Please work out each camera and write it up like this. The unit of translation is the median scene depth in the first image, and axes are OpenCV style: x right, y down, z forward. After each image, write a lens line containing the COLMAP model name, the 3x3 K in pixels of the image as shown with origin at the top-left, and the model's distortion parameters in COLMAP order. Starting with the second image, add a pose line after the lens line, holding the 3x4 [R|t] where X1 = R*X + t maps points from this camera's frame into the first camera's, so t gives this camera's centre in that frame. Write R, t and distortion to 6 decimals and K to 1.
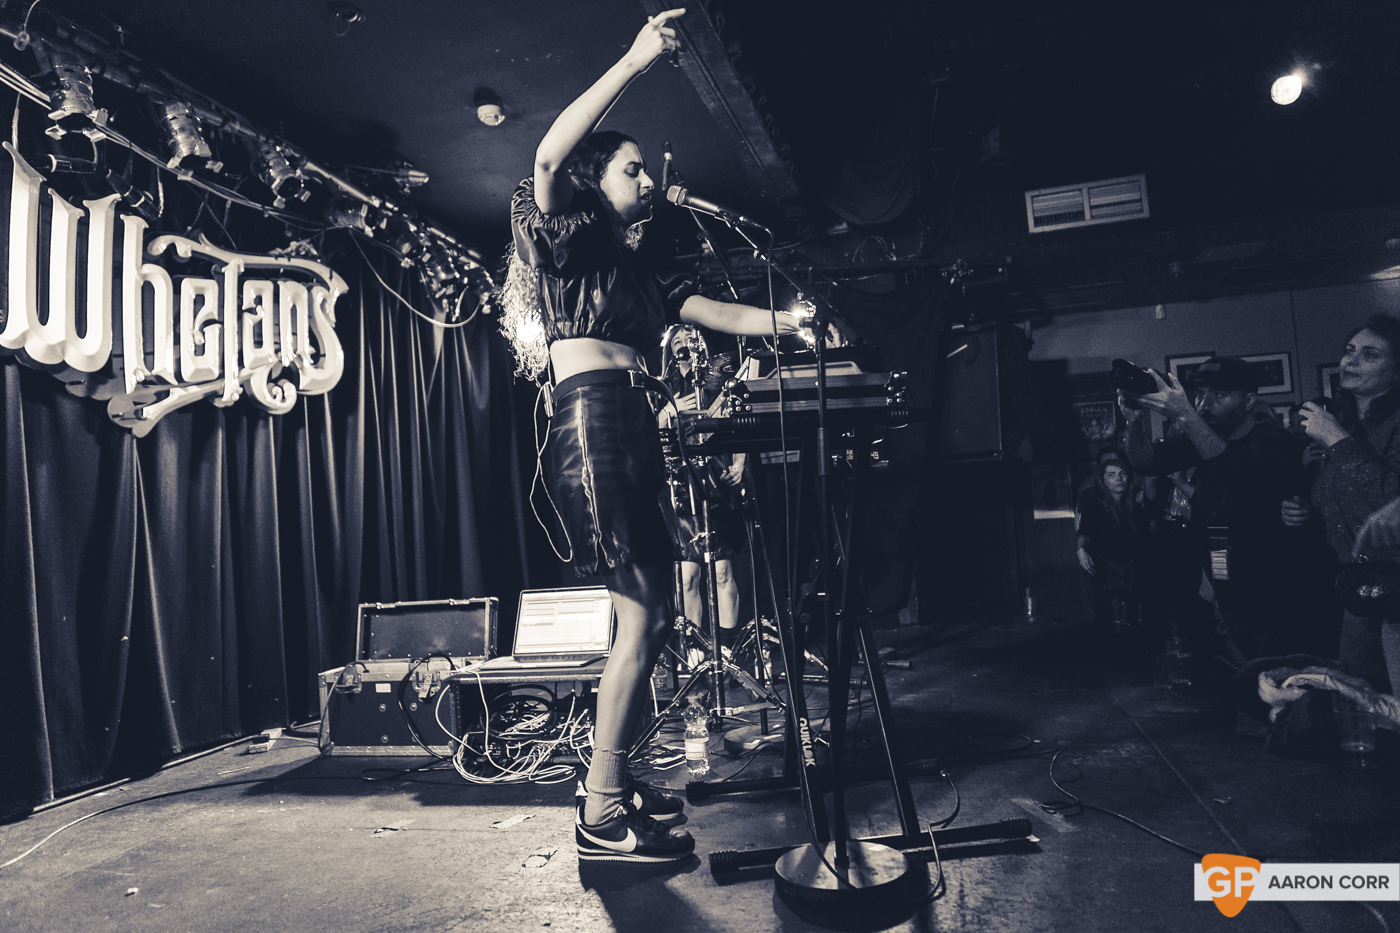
lens RADIAL K [[946.1, 0, 688.0], [0, 946.1, 461.7], [0, 0, 1]] dist [-0.024740, 0.018548]
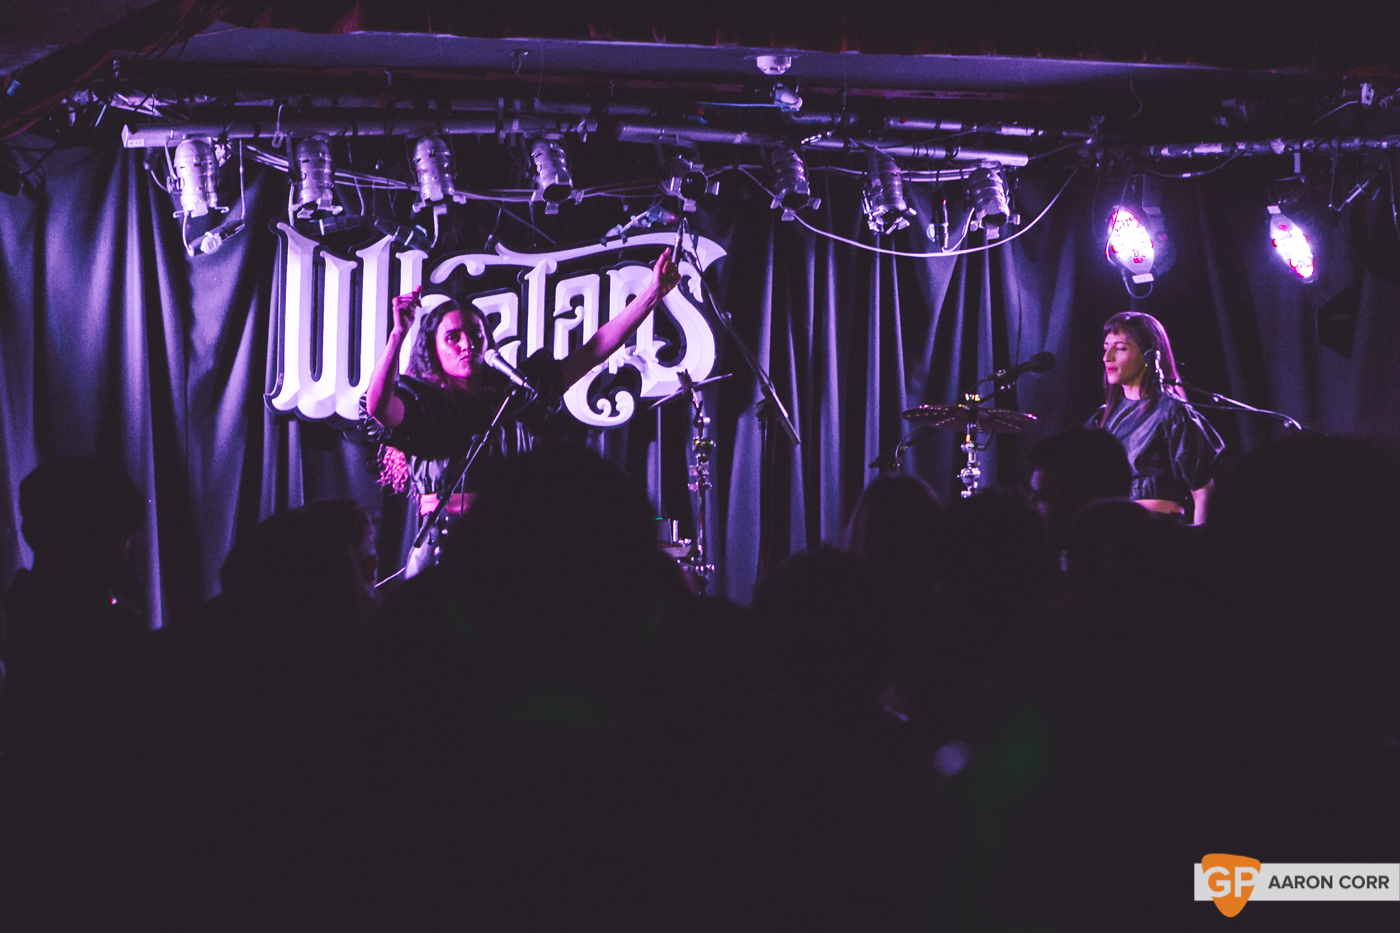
lens RADIAL K [[3123.2, 0, 707.6], [0, 3123.2, 465.5], [0, 0, 1]] dist [-0.189497, 0.000000]
pose [[0.629625, 0.080782, -0.772688, 1.915158], [0.018938, 0.992688, 0.119214, -0.377128], [0.776668, -0.089693, 0.623492, -0.723049]]
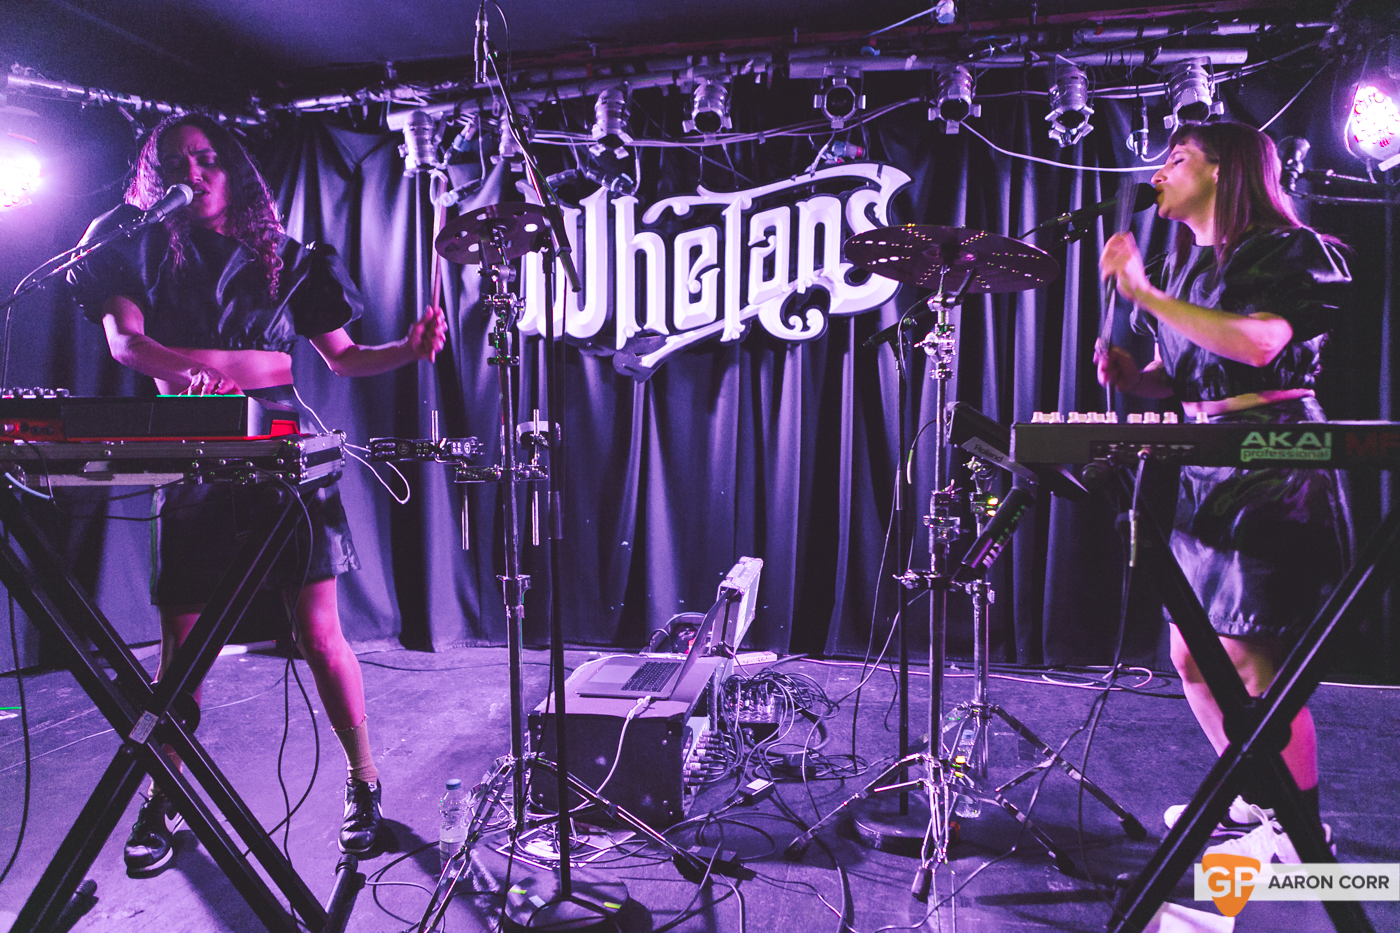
lens RADIAL K [[946.1, 0, 700.2], [0, 946.1, 462.8], [0, 0, 1]] dist [-0.024740, 0.018548]
pose [[0.095695, 0.128851, -0.987036, 0.576562], [0.077795, 0.987586, 0.136465, -0.075894], [0.992366, -0.089845, 0.084483, 0.865960]]
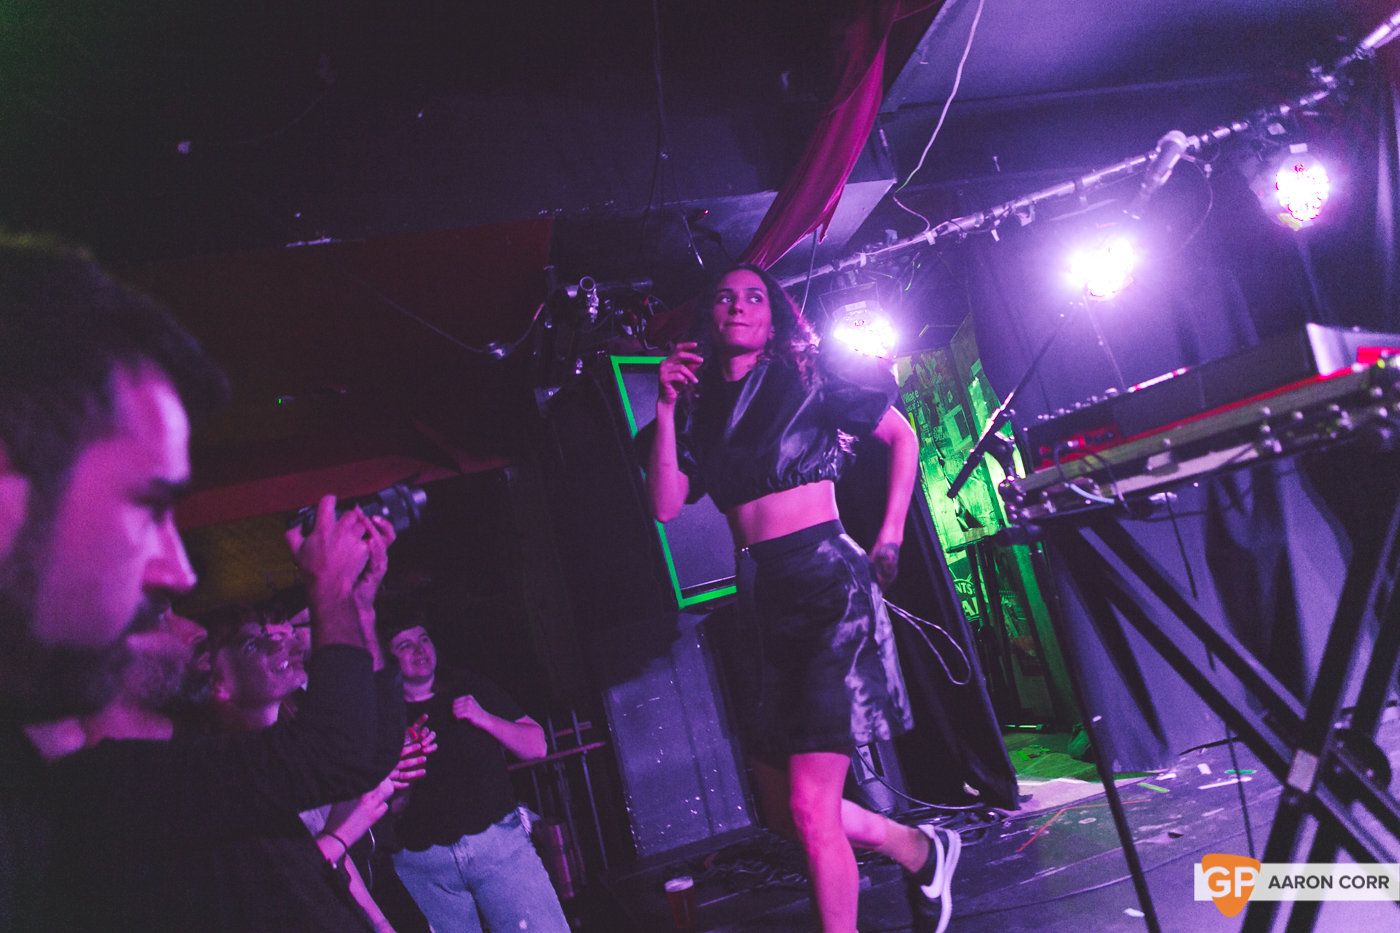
lens RADIAL K [[946.1, 0, 700.3], [0, 946.1, 463.2], [0, 0, 1]] dist [-0.024740, 0.018548]
pose [[-0.835562, 0.175909, -0.520474, 0.480056], [0.321708, 0.924609, -0.203968, -0.019132], [0.445355, -0.337868, -0.829159, 0.860033]]
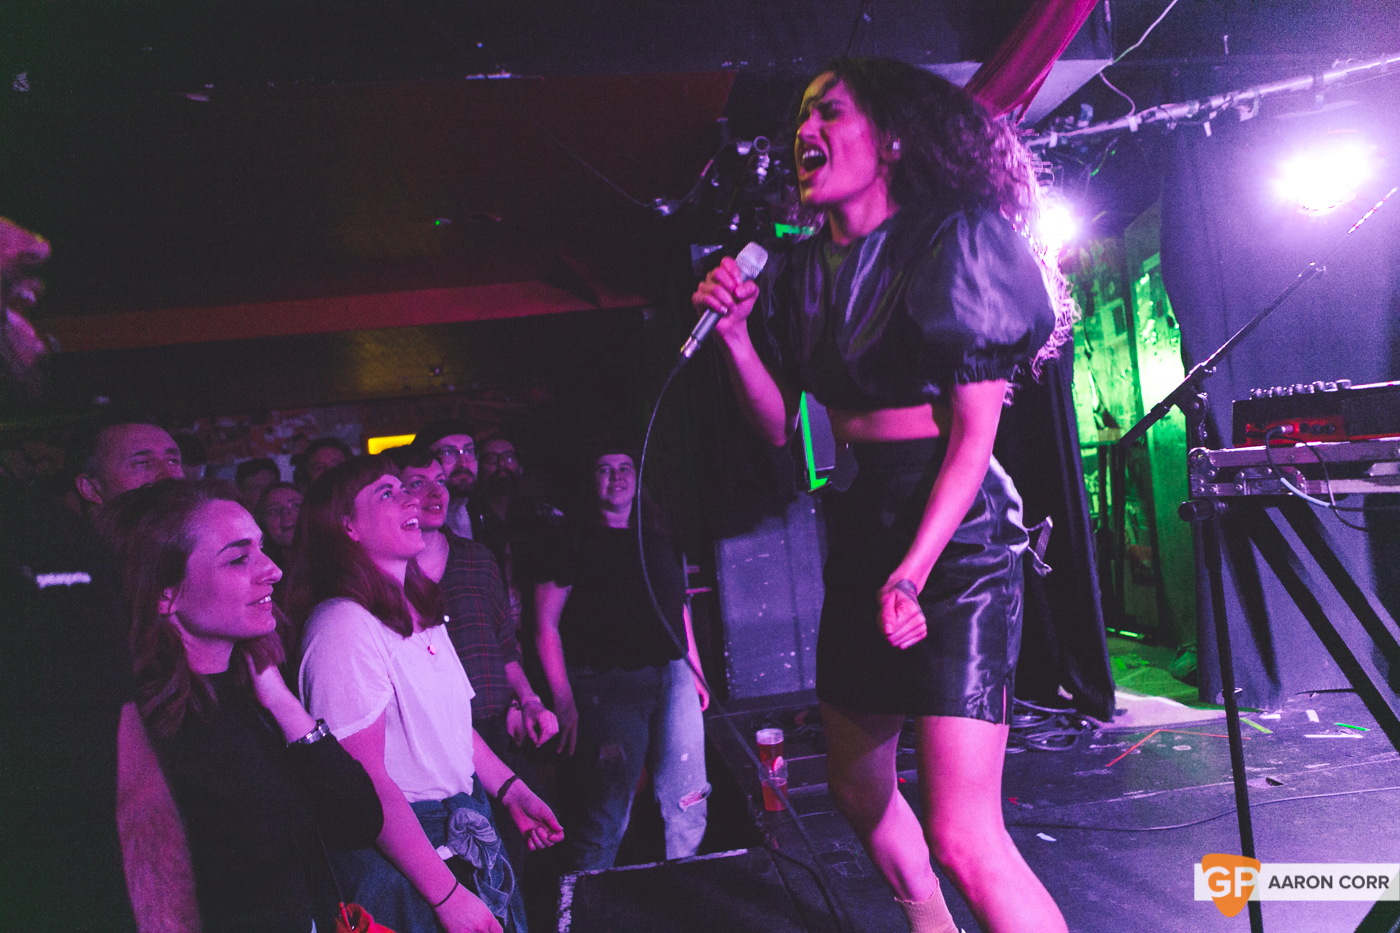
lens RADIAL K [[946.1, 0, 700.4], [0, 946.1, 463.2], [0, 0, 1]] dist [-0.024740, 0.018548]
pose [[-0.908380, 0.143055, -0.392914, 0.502008], [0.181430, 0.981440, -0.062118, -0.064231], [0.376735, -0.127713, -0.917475, 0.856680]]
